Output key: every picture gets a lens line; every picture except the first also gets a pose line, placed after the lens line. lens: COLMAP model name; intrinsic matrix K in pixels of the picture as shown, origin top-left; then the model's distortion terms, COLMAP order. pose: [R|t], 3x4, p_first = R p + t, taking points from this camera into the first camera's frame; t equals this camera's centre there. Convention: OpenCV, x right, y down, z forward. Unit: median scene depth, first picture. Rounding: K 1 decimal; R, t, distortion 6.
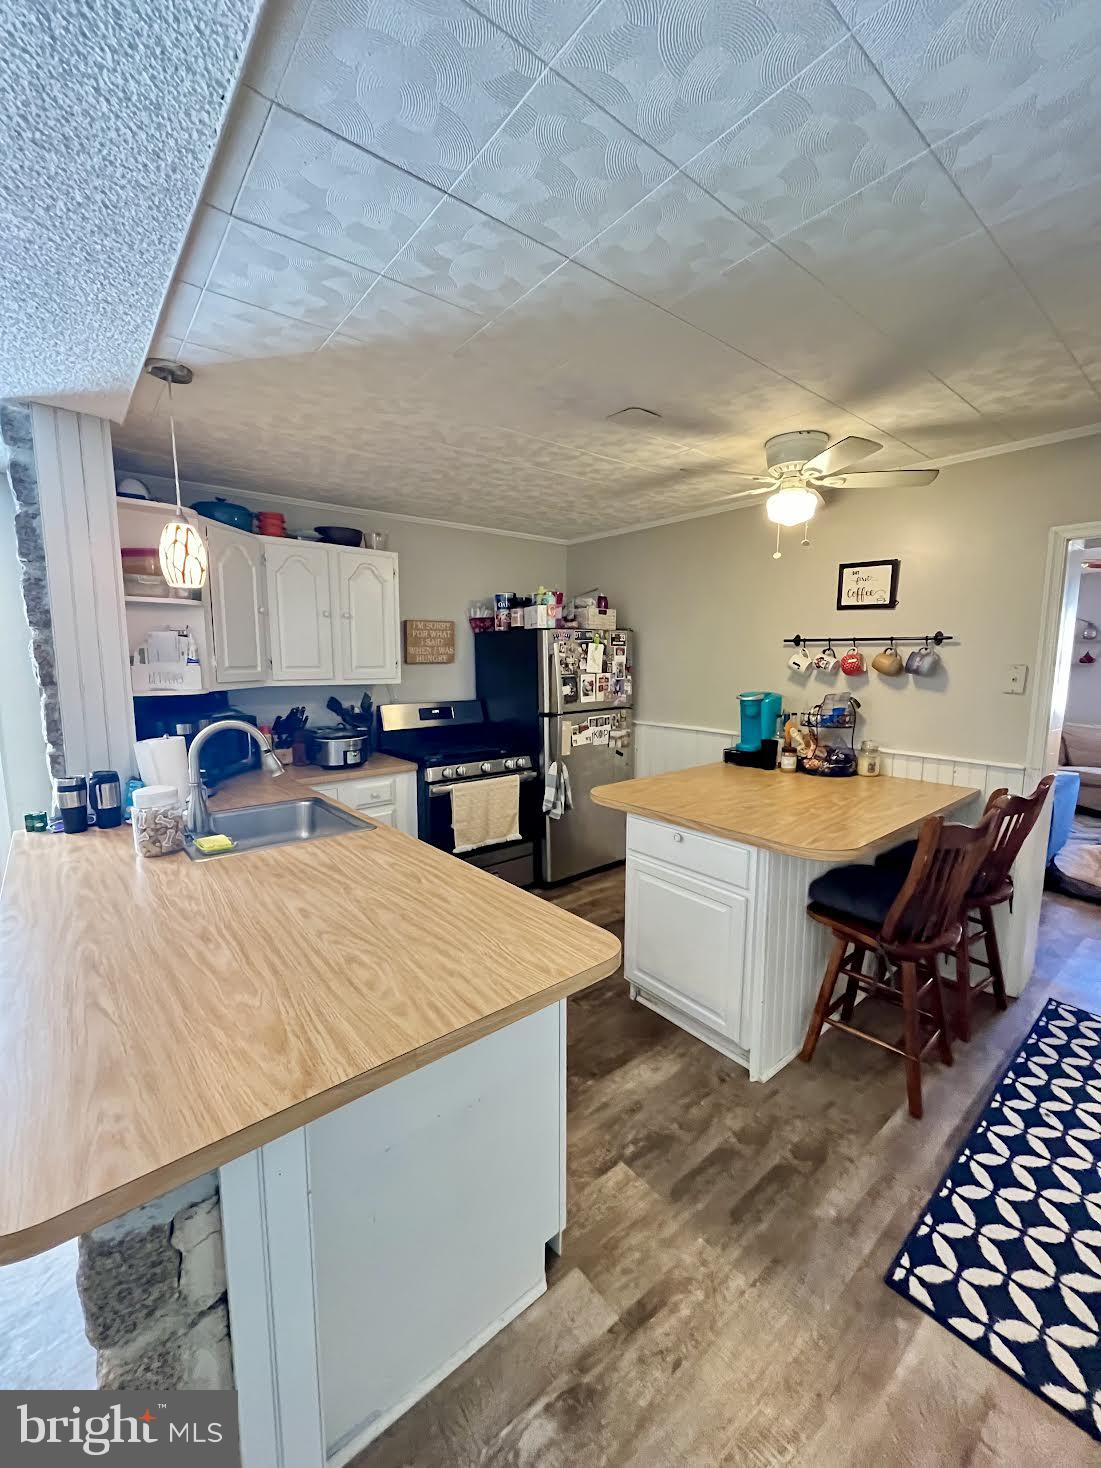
lens RADIAL K [[586.2, 0, 542.9], [0, 586.2, 732.4], [0, 0, 1]] dist [-0.002635, -0.000528]
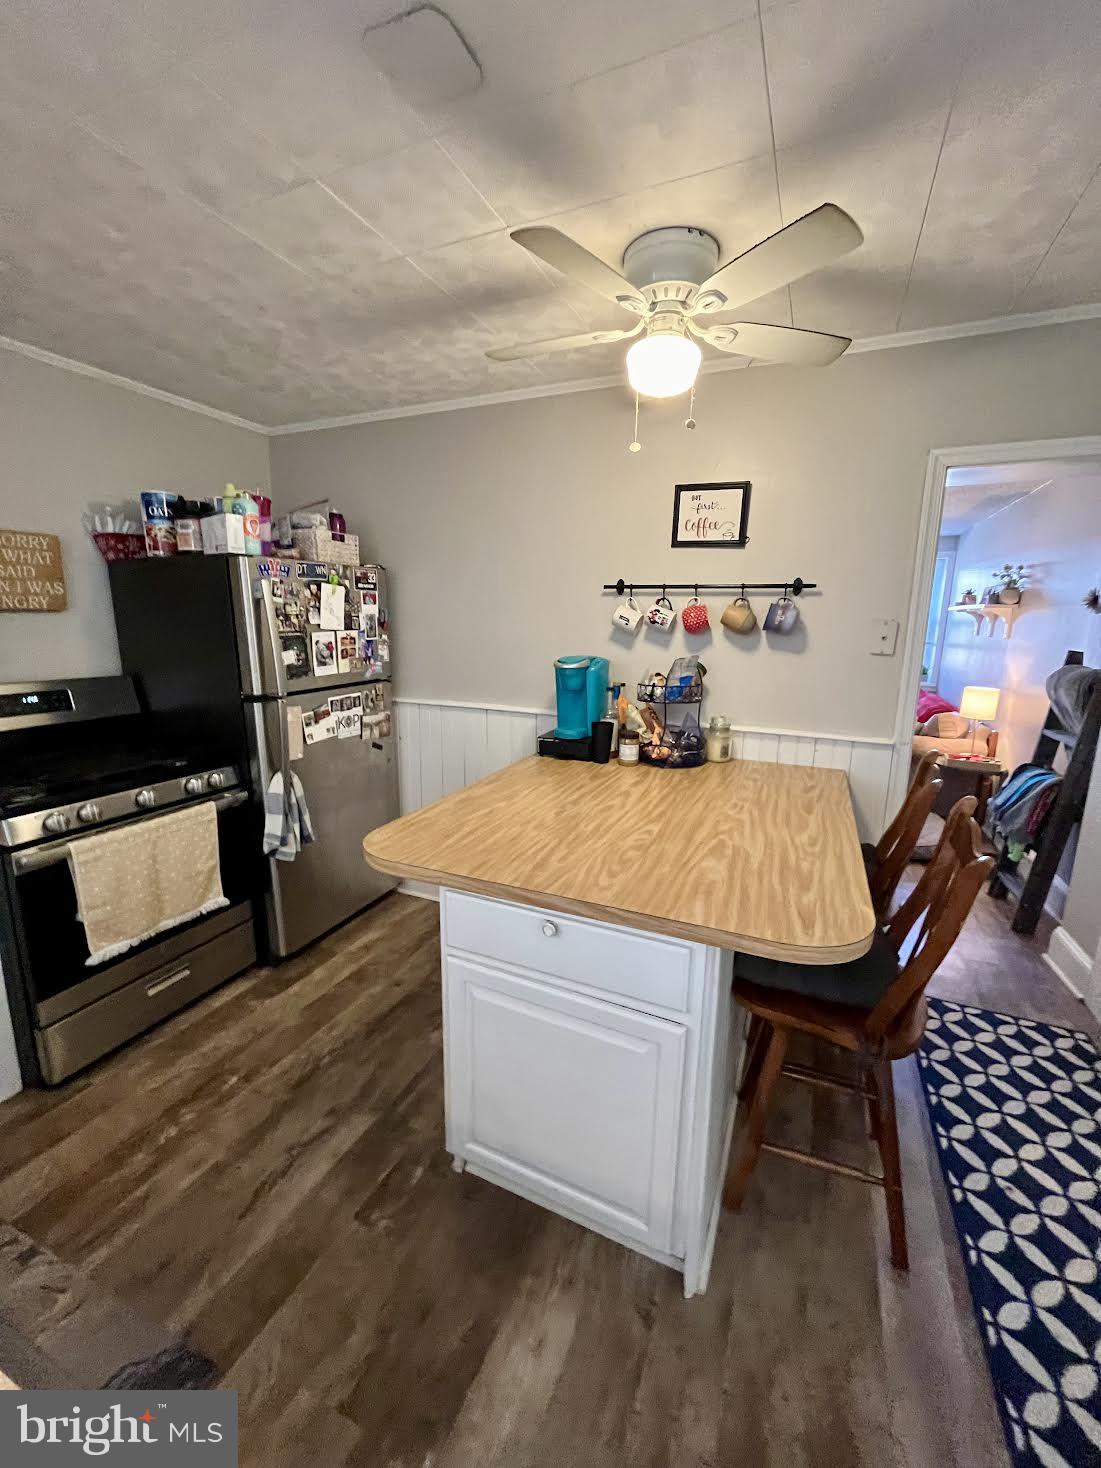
lens RADIAL K [[586.2, 0, 553.1], [0, 586.2, 734.2], [0, 0, 1]] dist [-0.002635, -0.000528]
pose [[0.886576, -0.075834, 0.456324, -0.002069], [0.044625, 0.995891, 0.078801, -0.027277], [-0.460425, -0.049500, 0.886317, 0.314468]]
